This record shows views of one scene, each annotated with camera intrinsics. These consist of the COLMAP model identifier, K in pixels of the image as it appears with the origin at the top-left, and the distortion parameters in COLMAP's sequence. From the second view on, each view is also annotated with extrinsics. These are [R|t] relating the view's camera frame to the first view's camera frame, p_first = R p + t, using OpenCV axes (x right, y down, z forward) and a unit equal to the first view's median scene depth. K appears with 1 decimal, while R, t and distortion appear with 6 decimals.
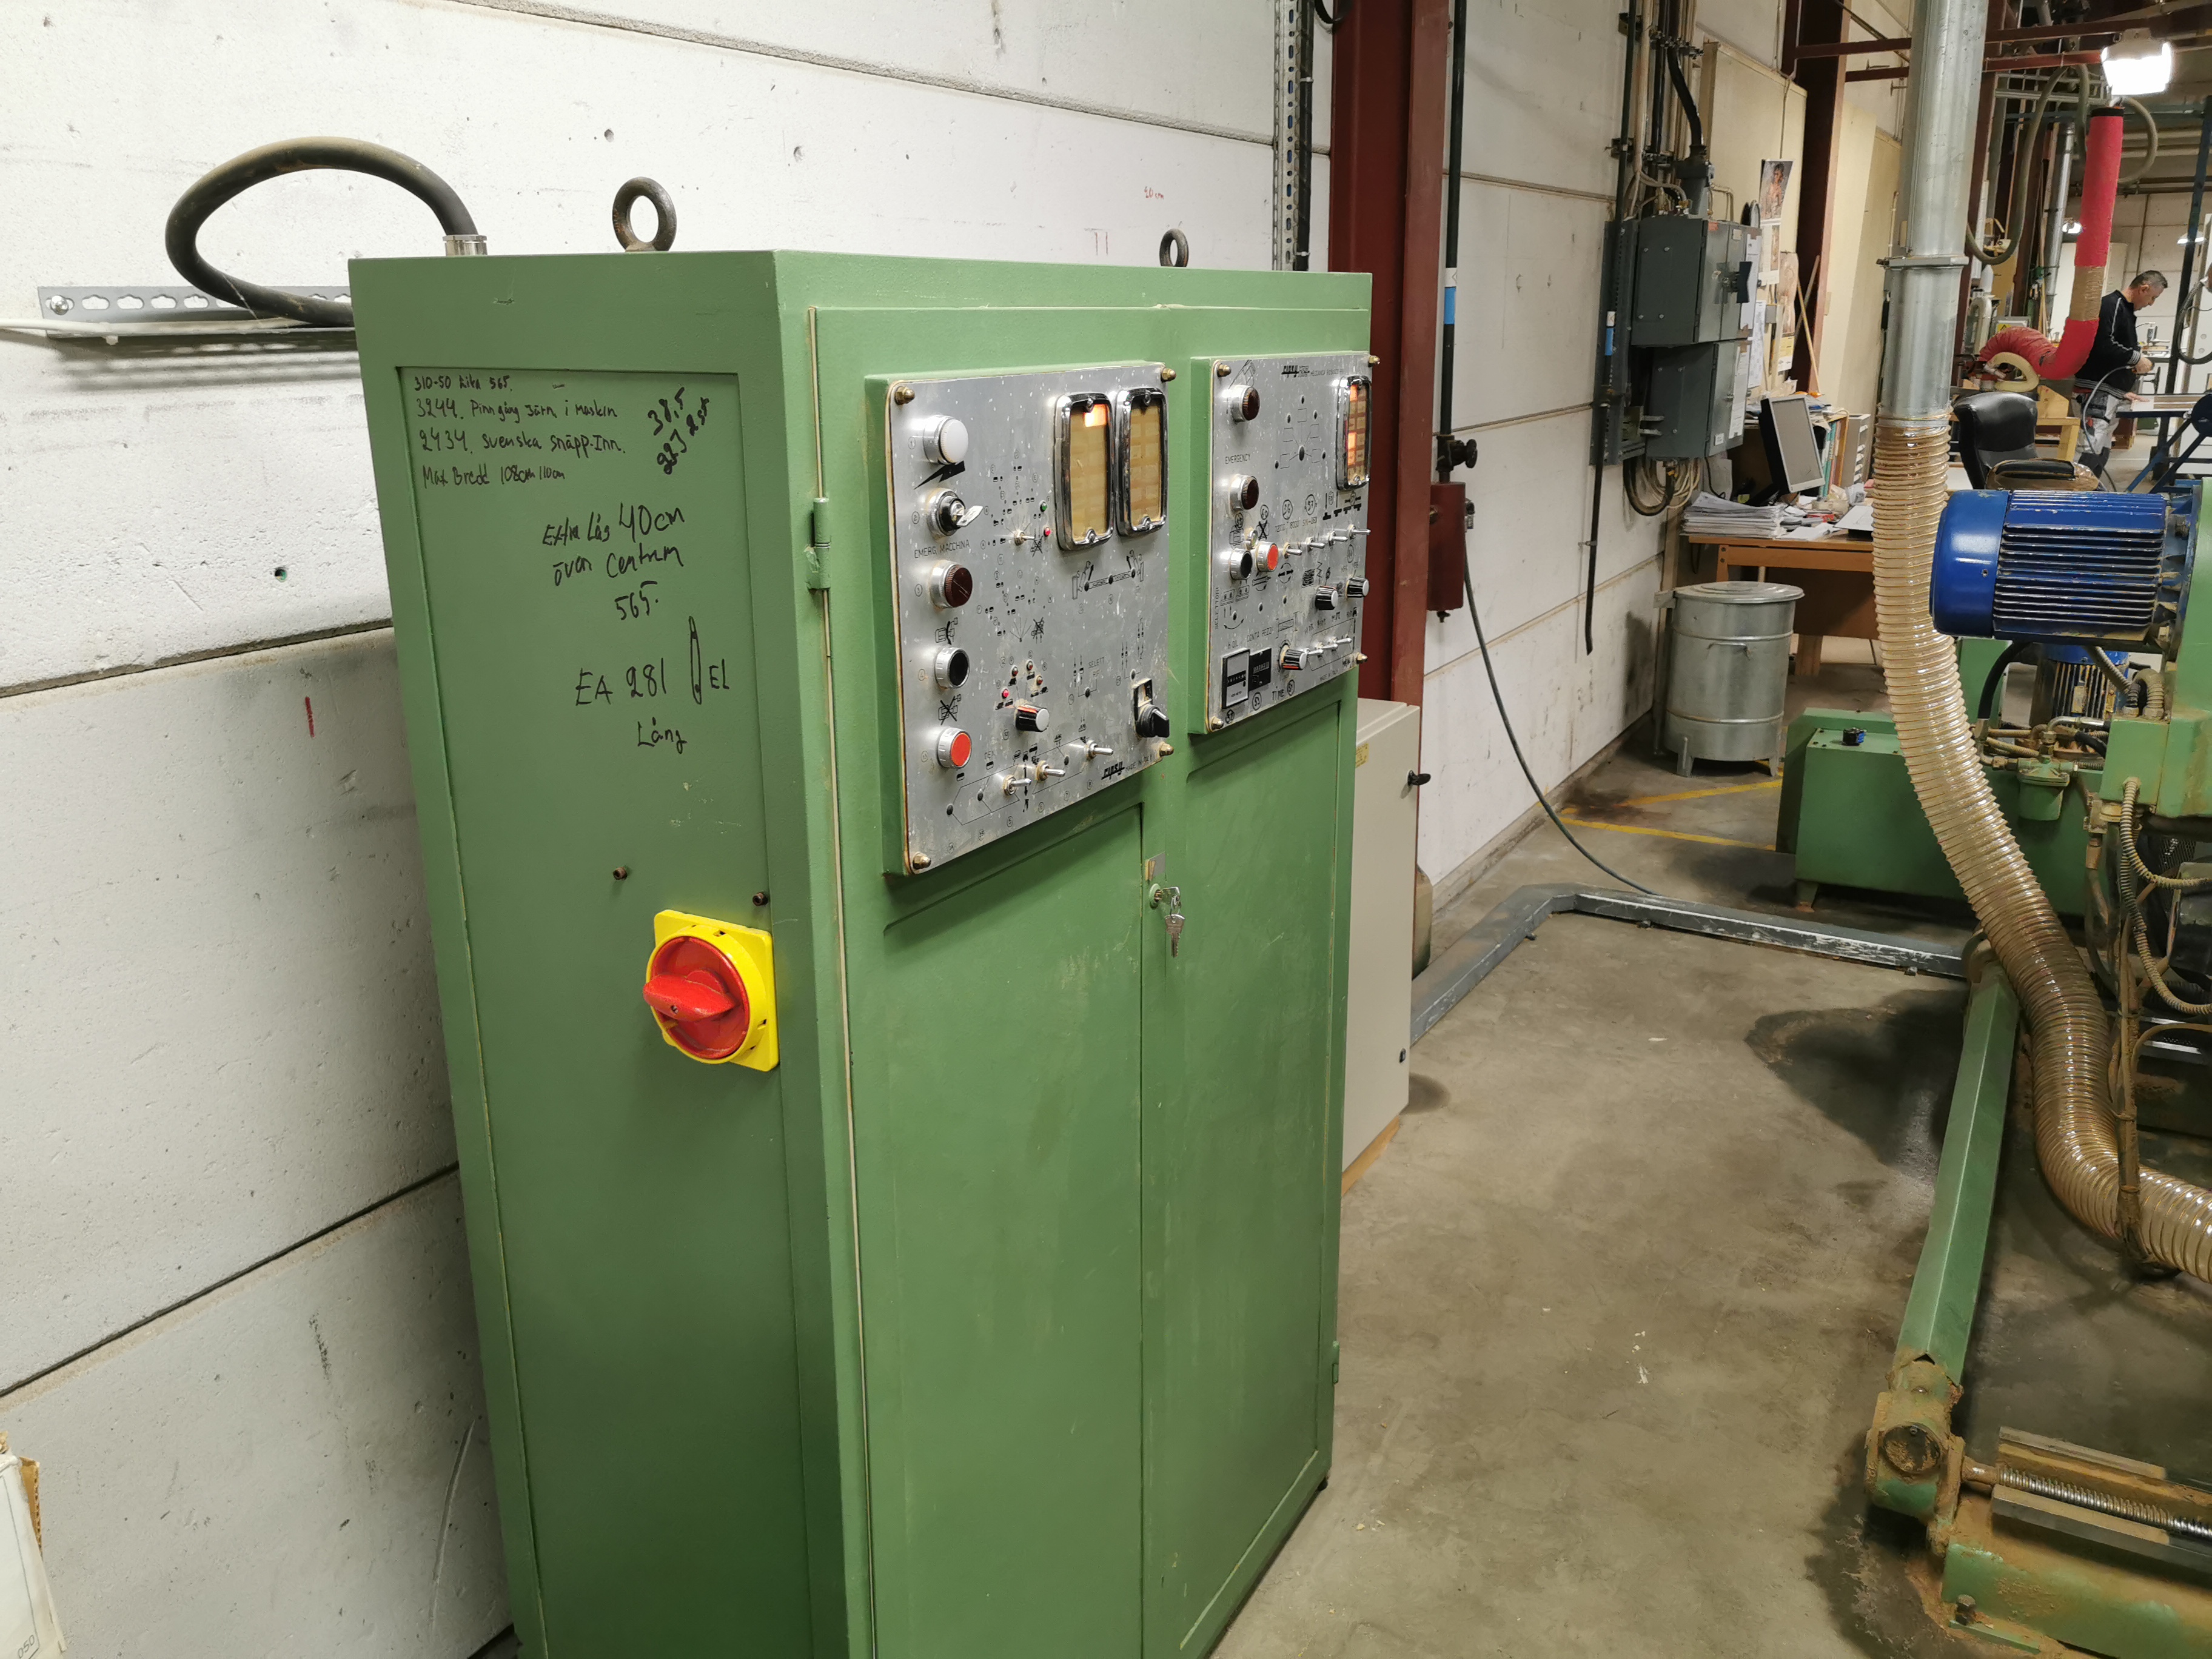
lens RADIAL K [[1721.7, 0, 1092.1], [0, 1721.7, 829.0], [0, 0, 1]] dist [0.051523, -0.079559]
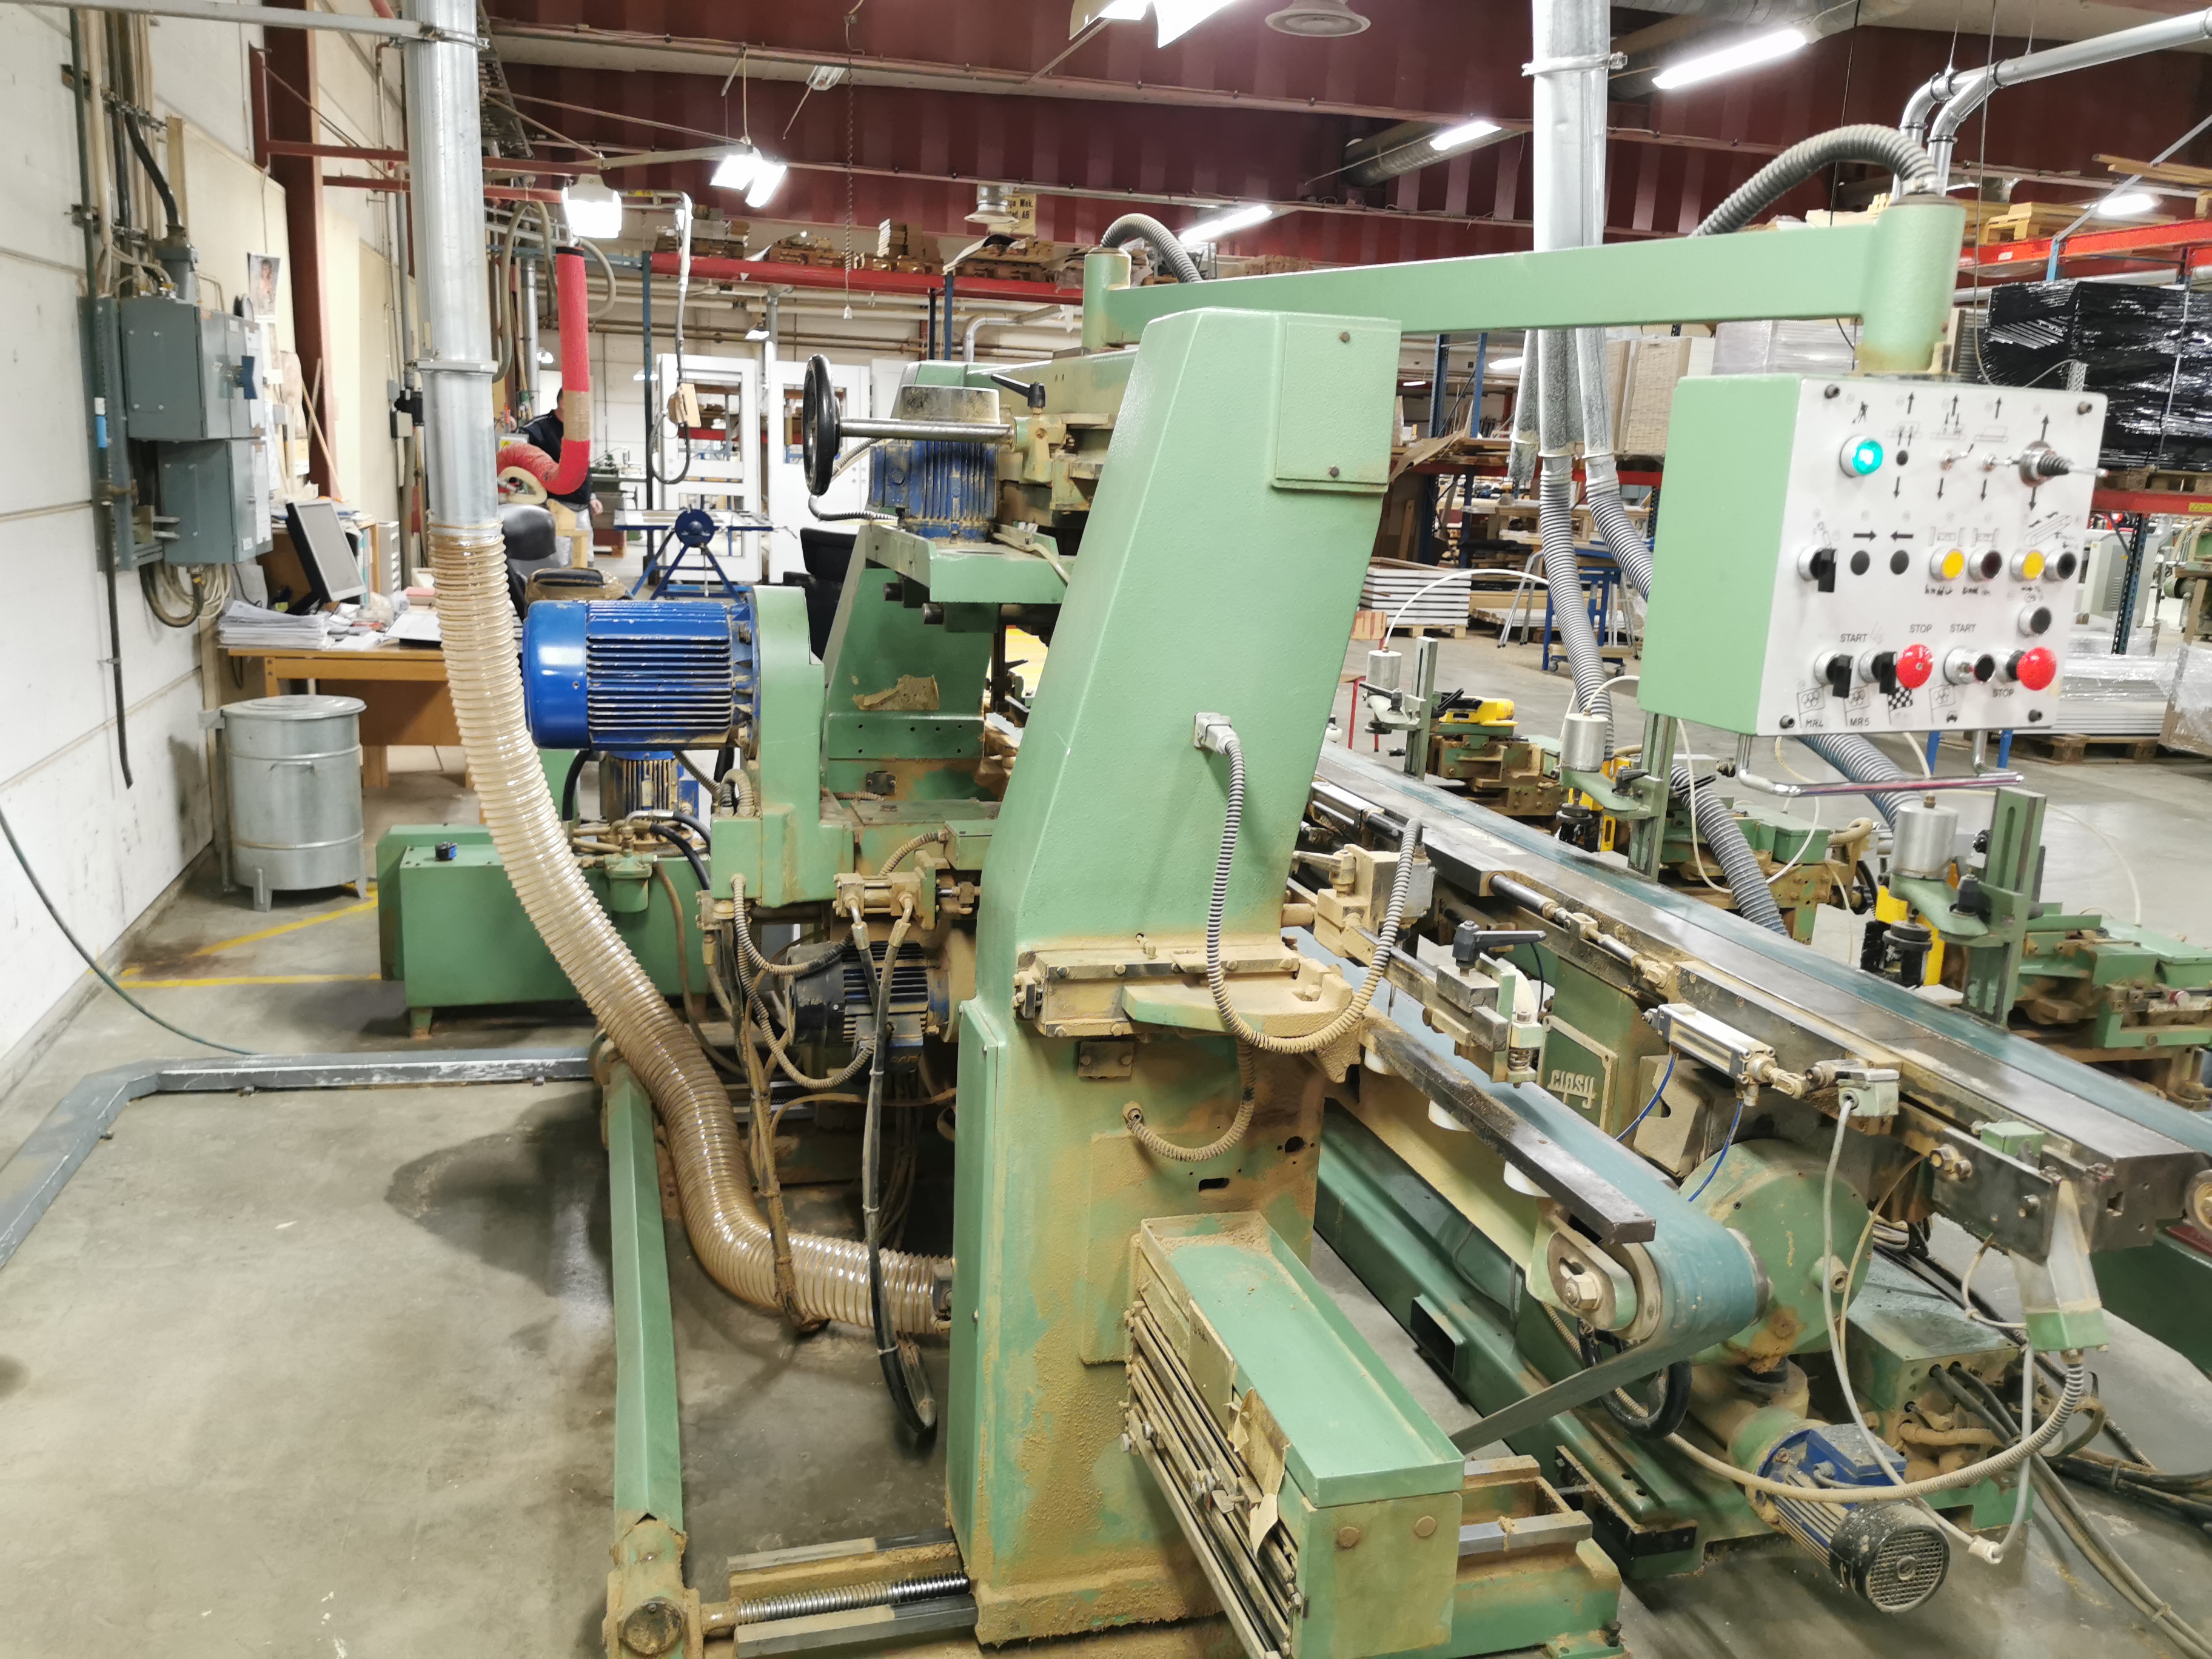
lens RADIAL K [[1721.7, 0, 1092.1], [0, 1721.7, 829.0], [0, 0, 1]] dist [0.051523, -0.079559]
pose [[0.700386, -0.105009, 0.705997, 0.013161], [0.146626, 0.989191, 0.001670, -0.015065], [-0.698541, 0.102348, 0.708212, 0.067545]]
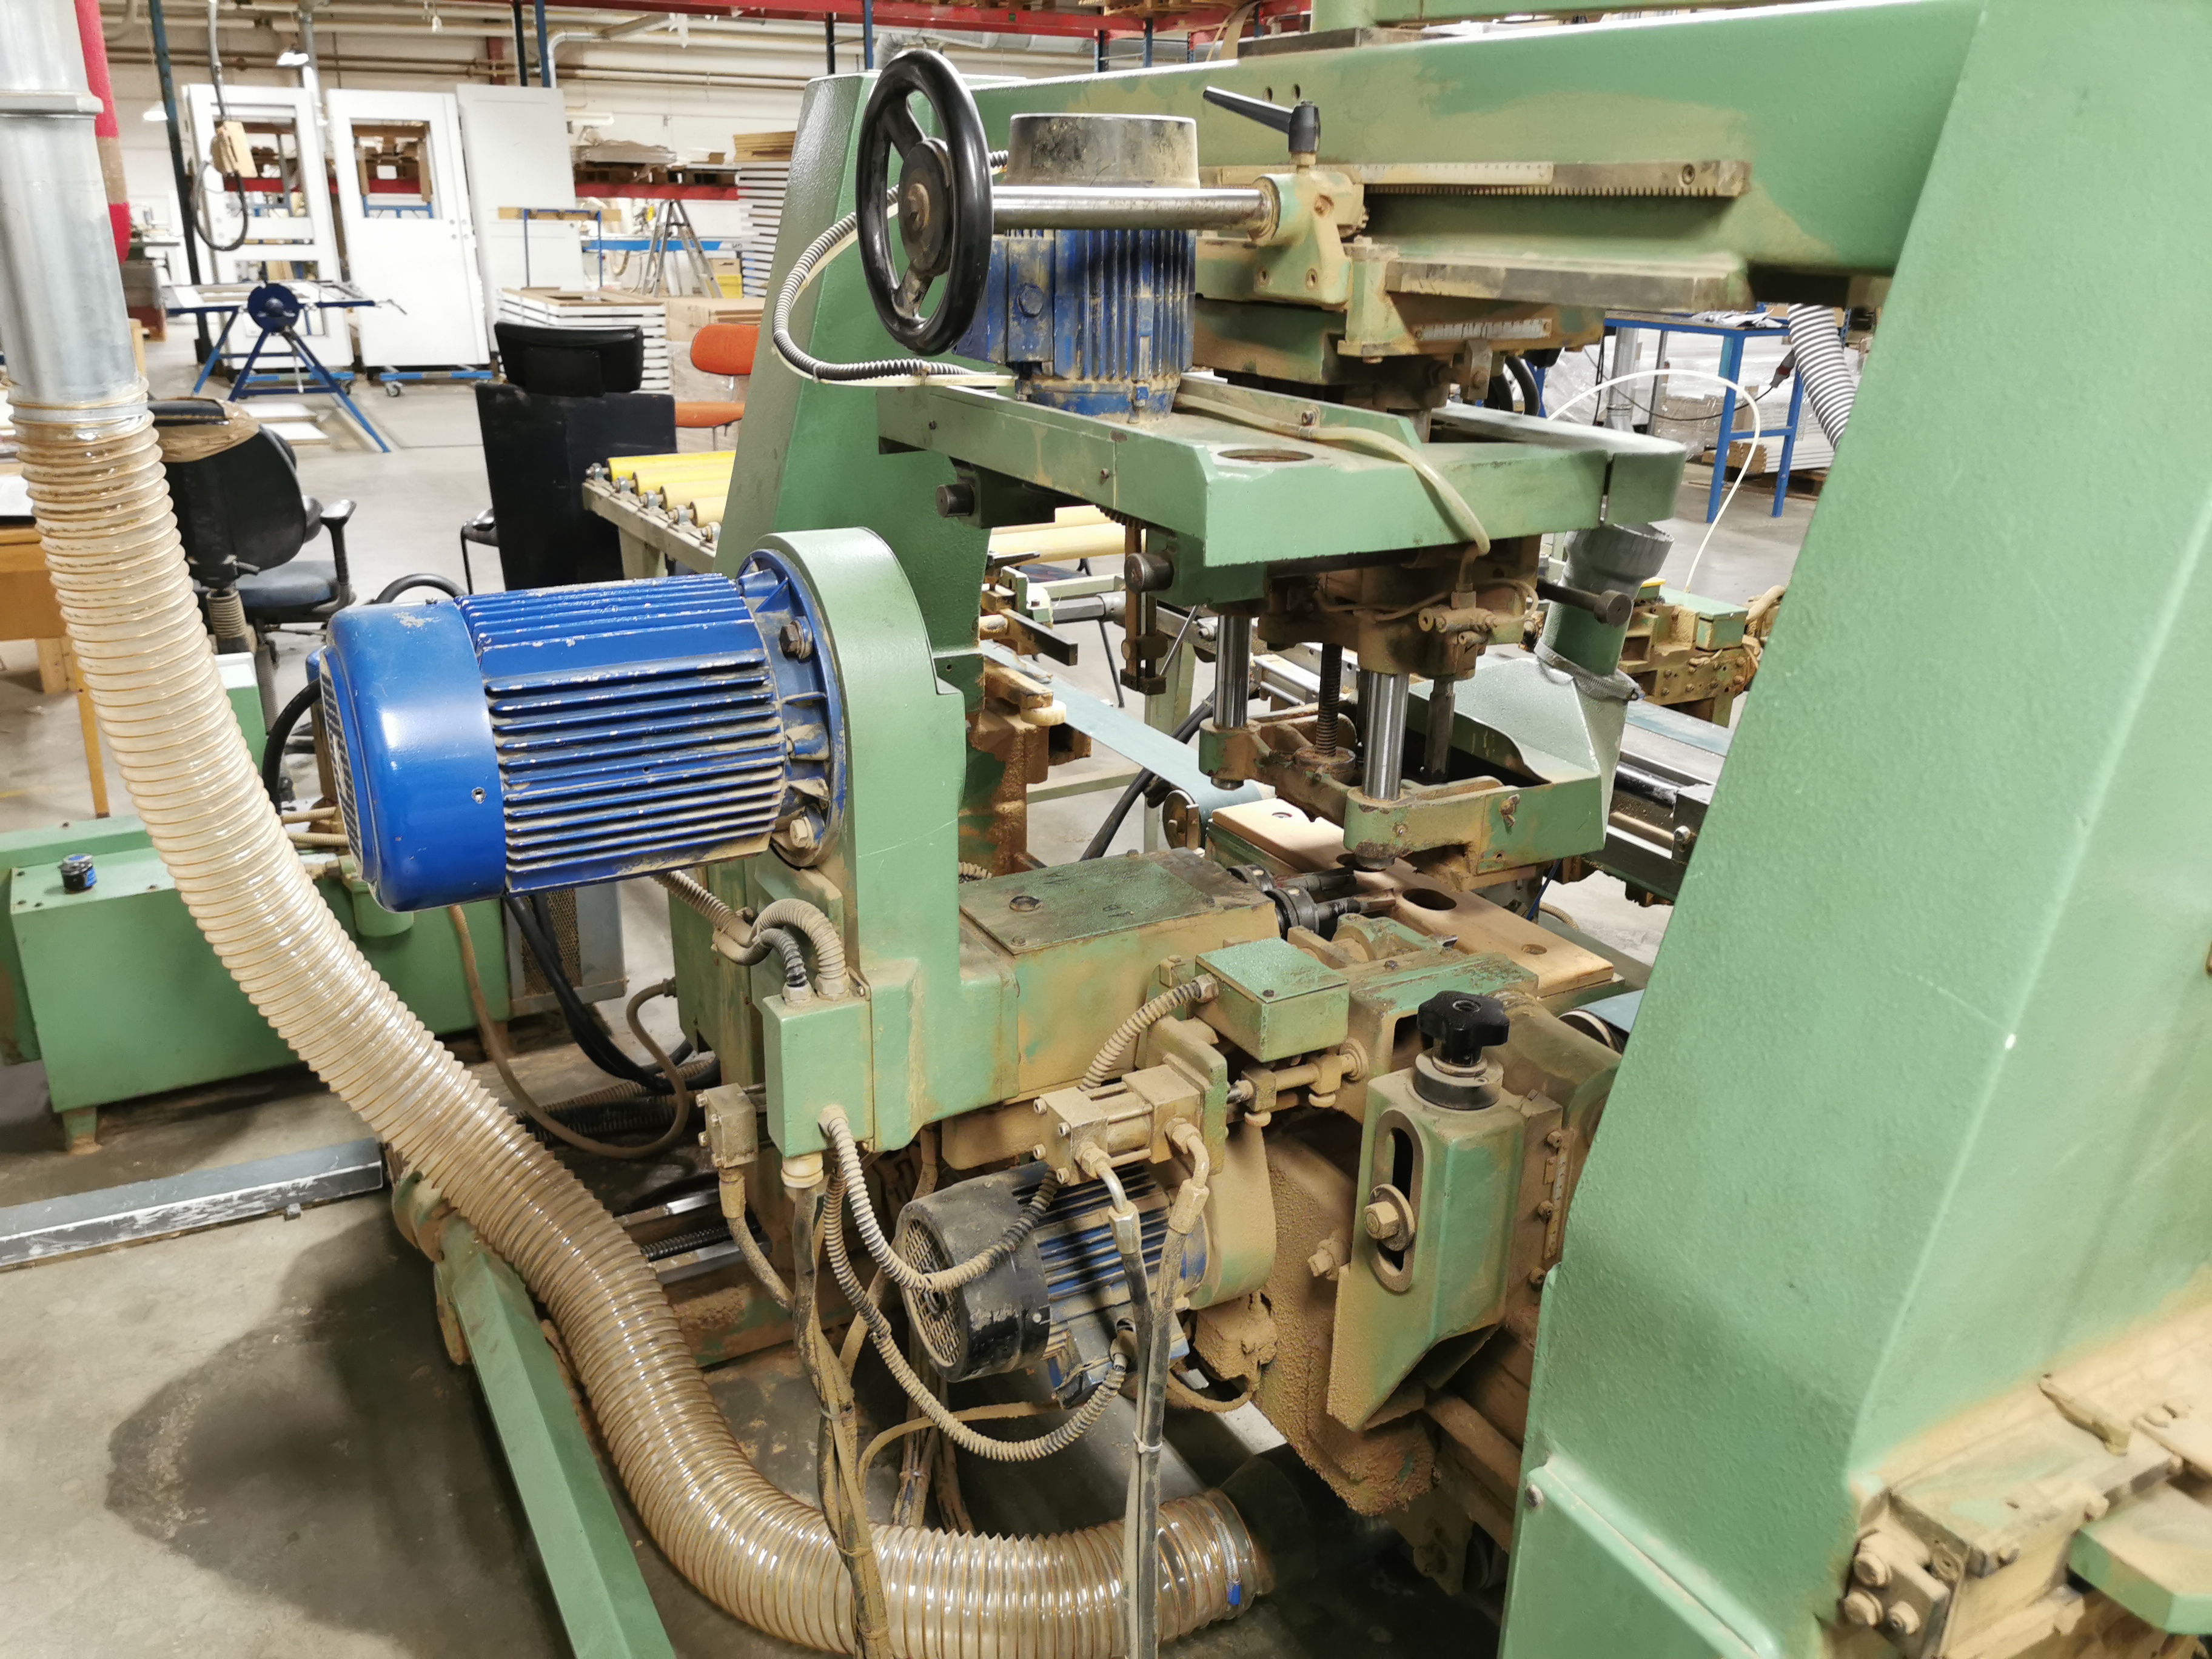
lens RADIAL K [[1739.6, 0, 1111.6], [0, 1739.6, 828.2], [0, 0, 1]] dist [0.033031, -0.072487]
pose [[0.517748, -0.268327, 0.812365, 0.126990], [0.217293, 0.959649, 0.178487, -0.106152], [-0.827478, 0.084110, 0.555162, 0.346004]]
